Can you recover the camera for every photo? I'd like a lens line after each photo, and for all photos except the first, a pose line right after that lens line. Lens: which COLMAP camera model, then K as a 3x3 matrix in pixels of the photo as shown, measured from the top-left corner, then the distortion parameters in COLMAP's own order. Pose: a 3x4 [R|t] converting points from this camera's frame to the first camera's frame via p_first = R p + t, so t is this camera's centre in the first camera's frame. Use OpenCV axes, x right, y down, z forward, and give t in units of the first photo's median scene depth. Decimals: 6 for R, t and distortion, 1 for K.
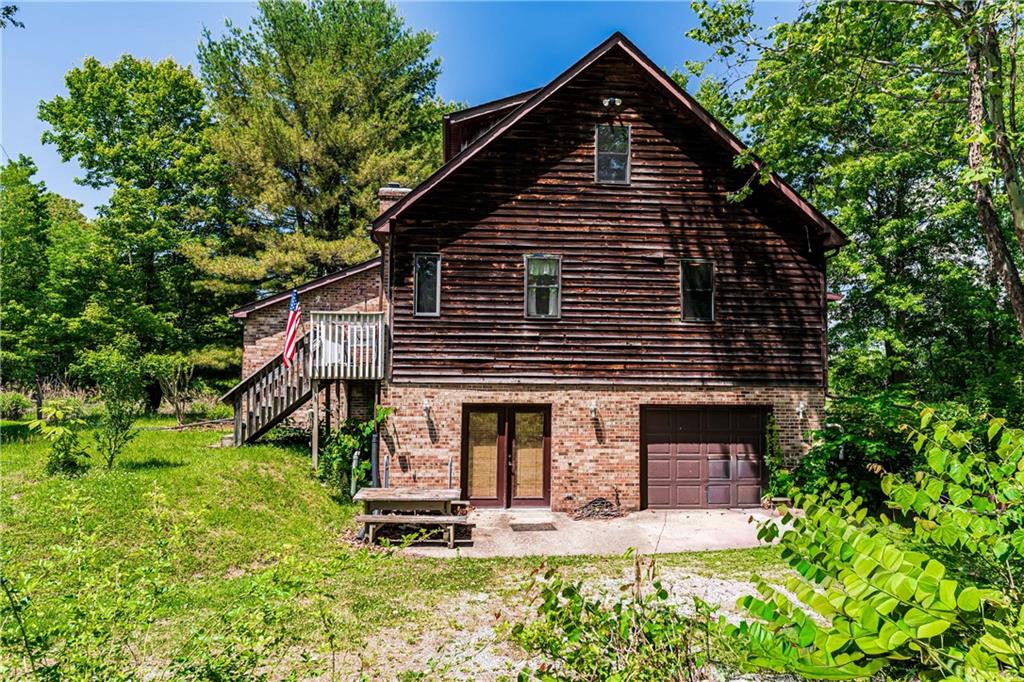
lens RADIAL K [[703.0, 0, 511.0], [0, 703.0, 341.8], [0, 0, 1]] dist [0.006534, 0.000790]
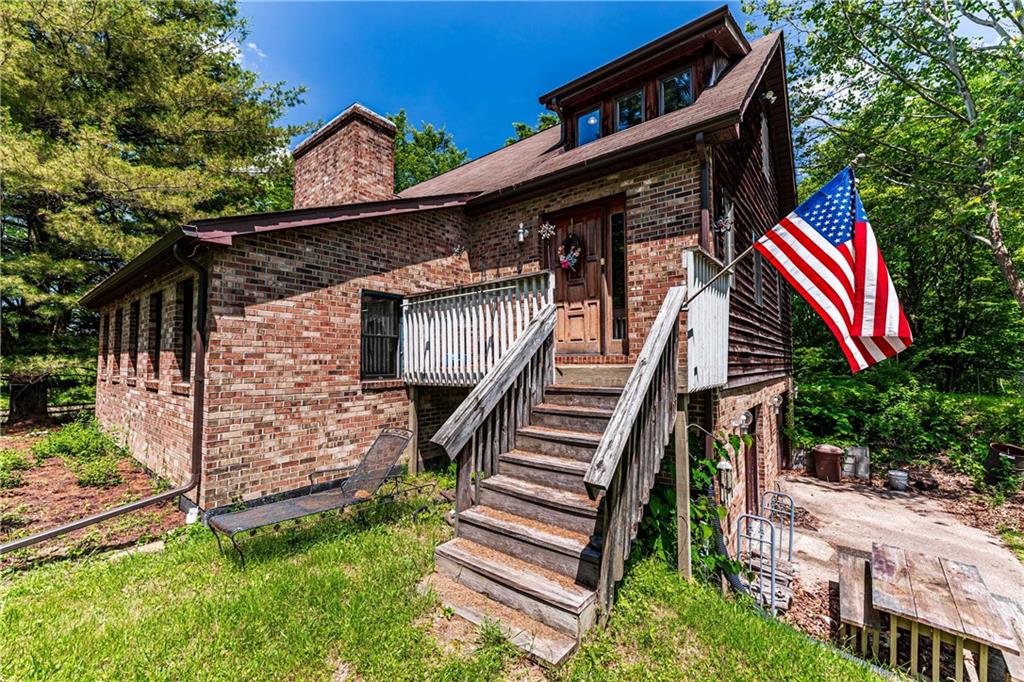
lens RADIAL K [[414.5, 0, 513.0], [0, 414.5, 347.4], [0, 0, 1]] dist [0.000843, 0.000216]
pose [[0.683632, 0.015669, 0.729659, -0.540753], [-0.031171, 0.999484, 0.007741, 0.023164], [-0.729161, -0.028036, 0.683767, 0.861890]]
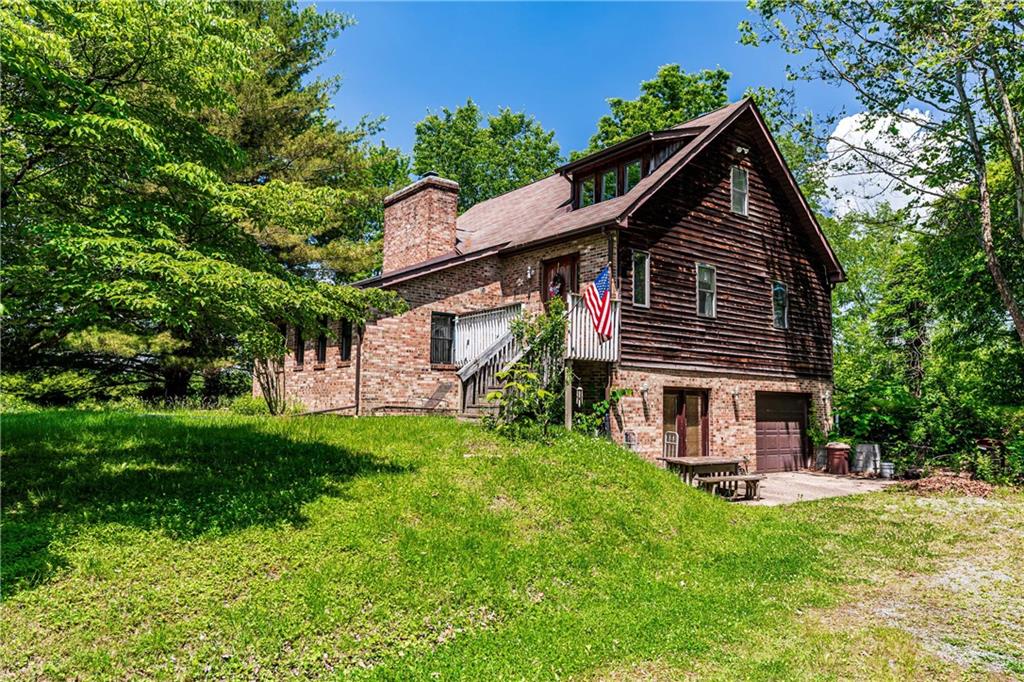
lens RADIAL K [[703.0, 0, 511.0], [0, 703.0, 340.3], [0, 0, 1]] dist [0.006534, 0.000790]
pose [[0.835976, 0.055879, 0.545913, -0.881586], [-0.037239, 0.998286, -0.045157, 0.072386], [-0.547501, 0.017421, 0.836624, 0.180560]]
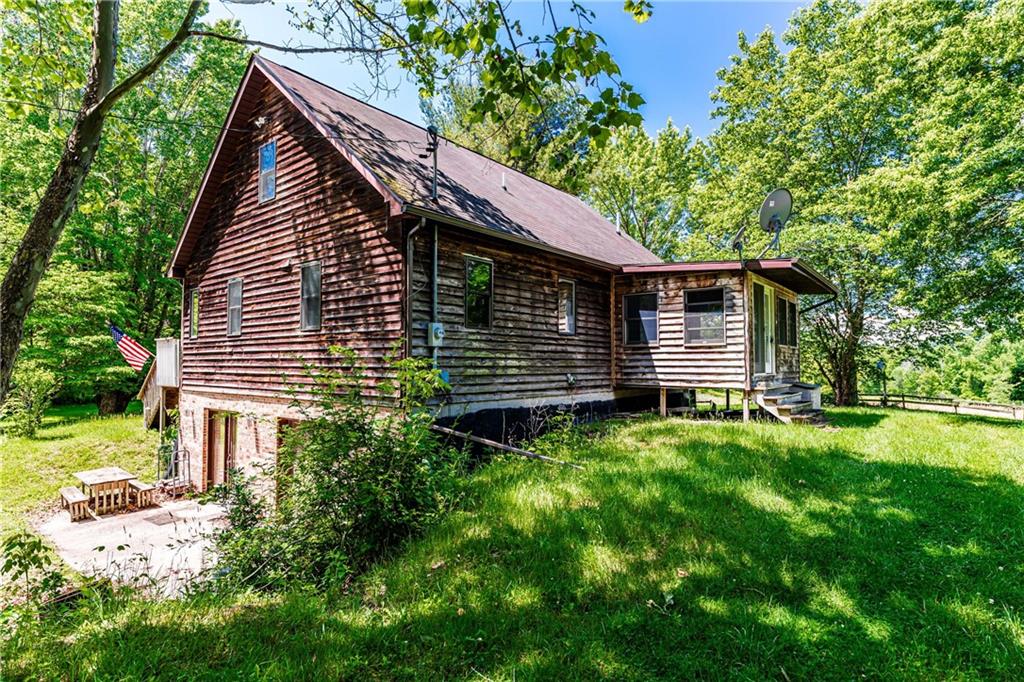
lens RADIAL K [[530.3, 0, 511.0], [0, 530.3, 342.9], [0, 0, 1]] dist [-0.002440, -0.000215]
pose [[0.721307, -0.037279, -0.691611, 0.942864], [0.044391, 0.998986, -0.007549, 0.004762], [0.691191, -0.025256, 0.722230, 0.692365]]
